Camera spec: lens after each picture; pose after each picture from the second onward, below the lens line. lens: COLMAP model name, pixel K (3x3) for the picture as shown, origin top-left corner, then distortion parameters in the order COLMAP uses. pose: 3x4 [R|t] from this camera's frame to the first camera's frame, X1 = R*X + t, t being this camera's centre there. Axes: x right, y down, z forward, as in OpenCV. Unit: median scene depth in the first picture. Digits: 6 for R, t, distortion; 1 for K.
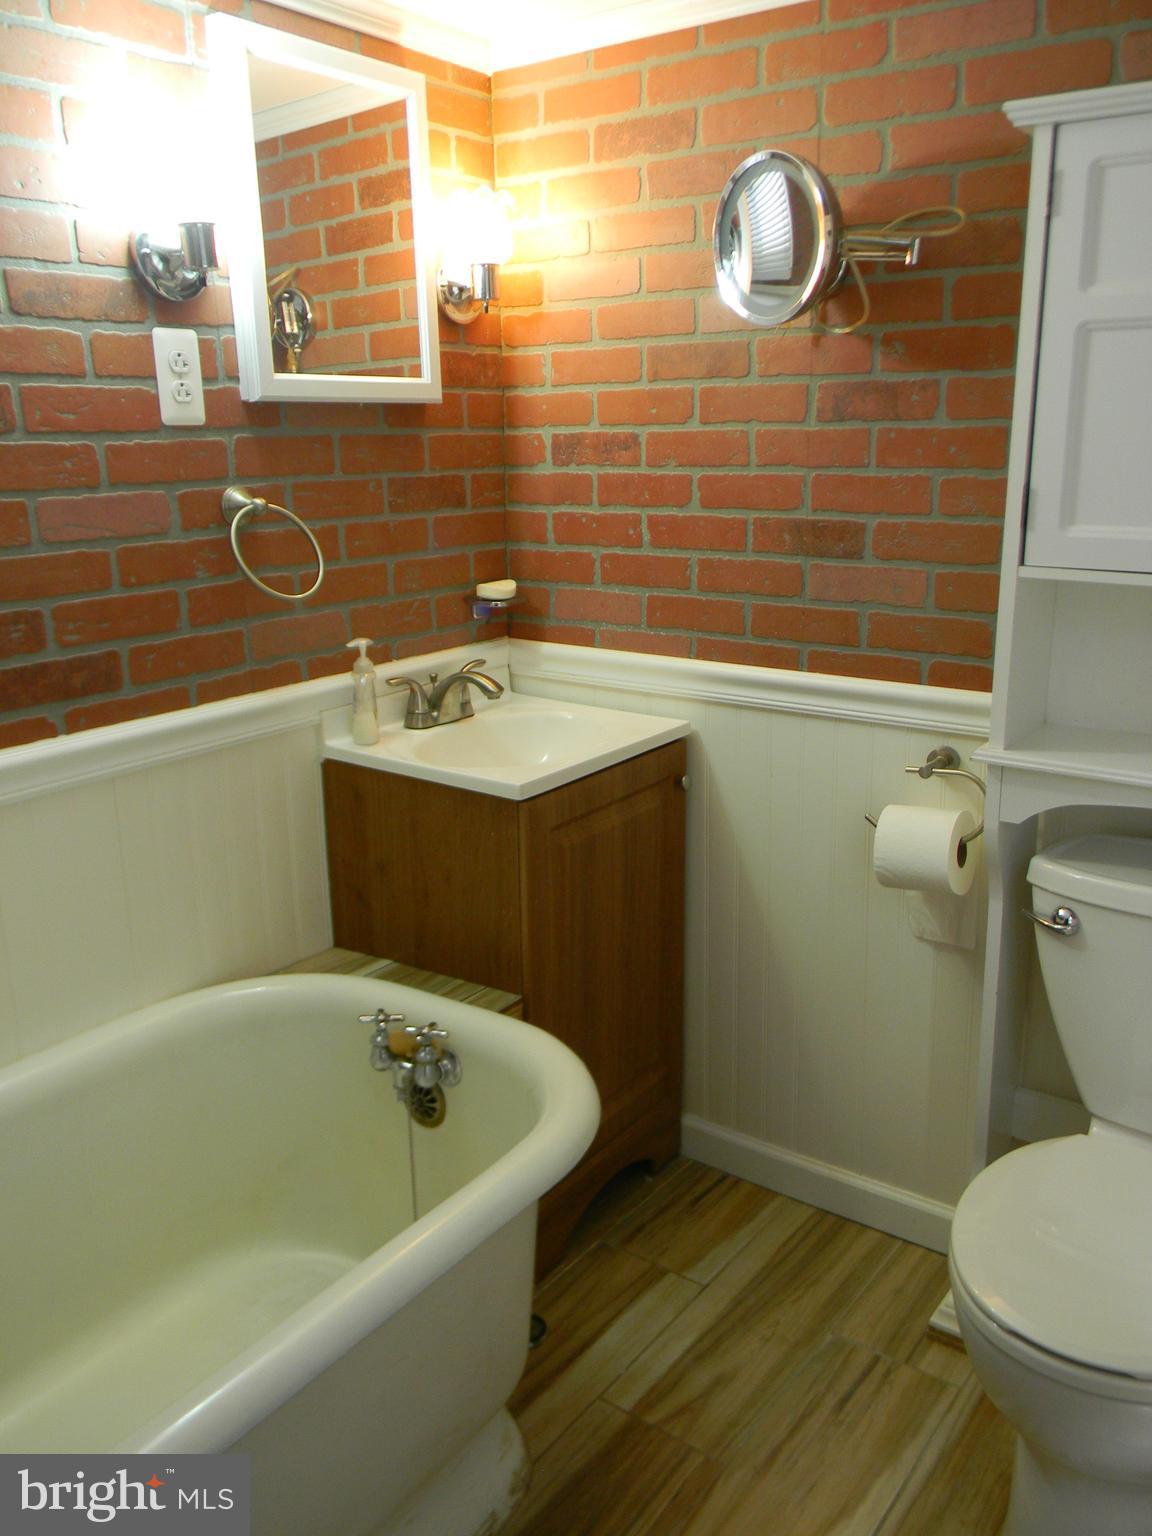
lens RADIAL K [[1230.6, 0, 577.6], [0, 1230.6, 759.6], [0, 0, 1]] dist [0.002391, -0.022375]
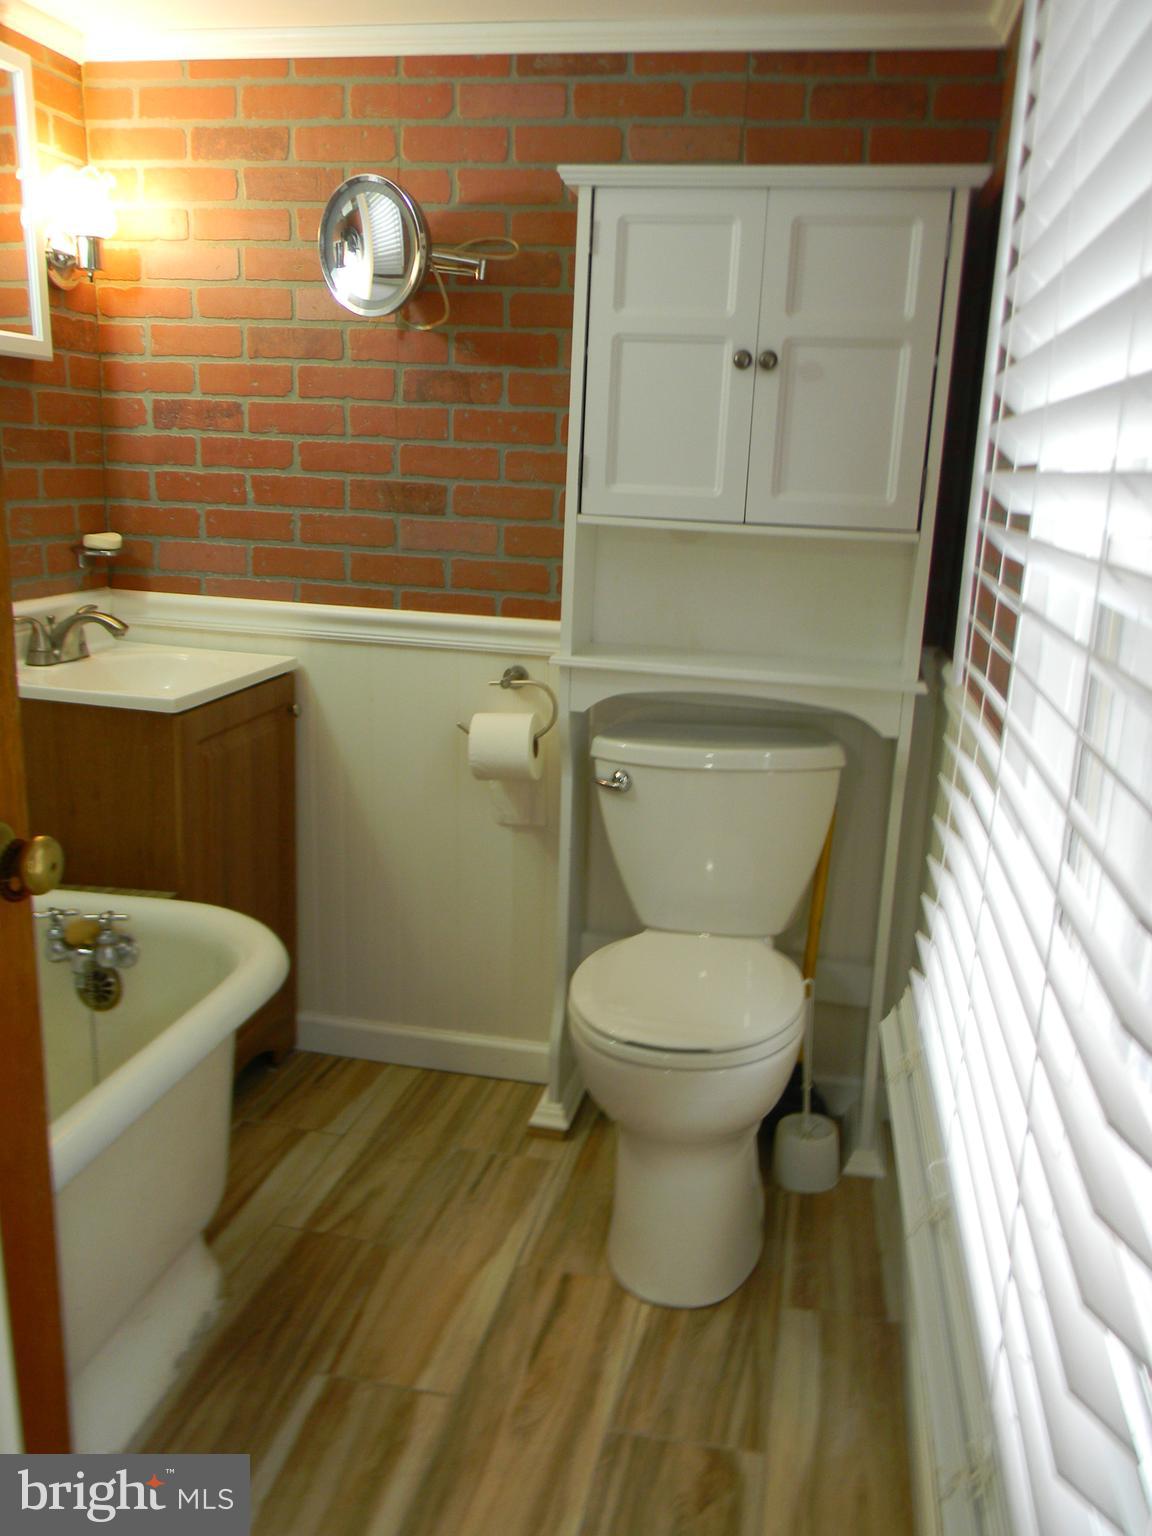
lens RADIAL K [[1230.6, 0, 577.3], [0, 1230.6, 760.6], [0, 0, 1]] dist [0.002391, -0.022375]
pose [[0.911540, -0.045015, 0.408741, -0.177120], [0.050575, 0.998716, -0.002800, 0.100770], [-0.408090, 0.023225, 0.912646, -0.186714]]
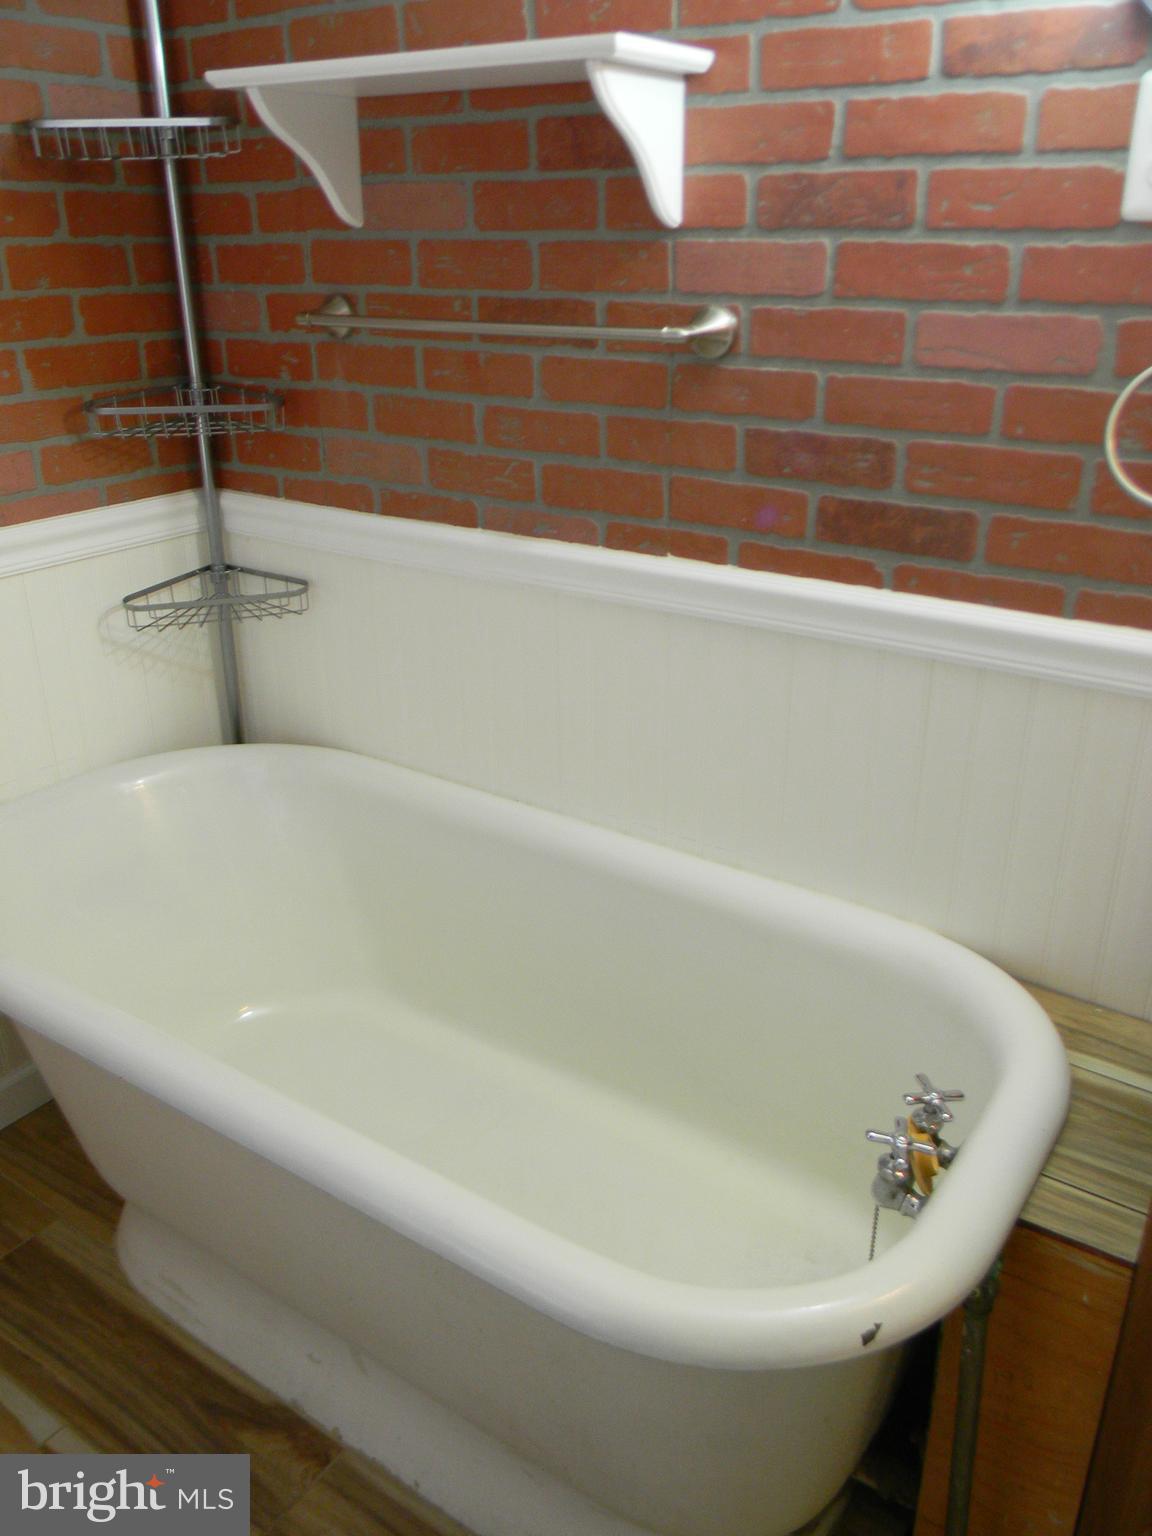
lens RADIAL K [[1230.6, 0, 582.5], [0, 1230.6, 783.4], [0, 0, 1]] dist [0.002391, -0.022375]
pose [[0.023482, 0.417125, -0.908546, 0.403172], [-0.260053, 0.880060, 0.397325, -0.175879], [0.965309, 0.226940, 0.129140, 0.643882]]
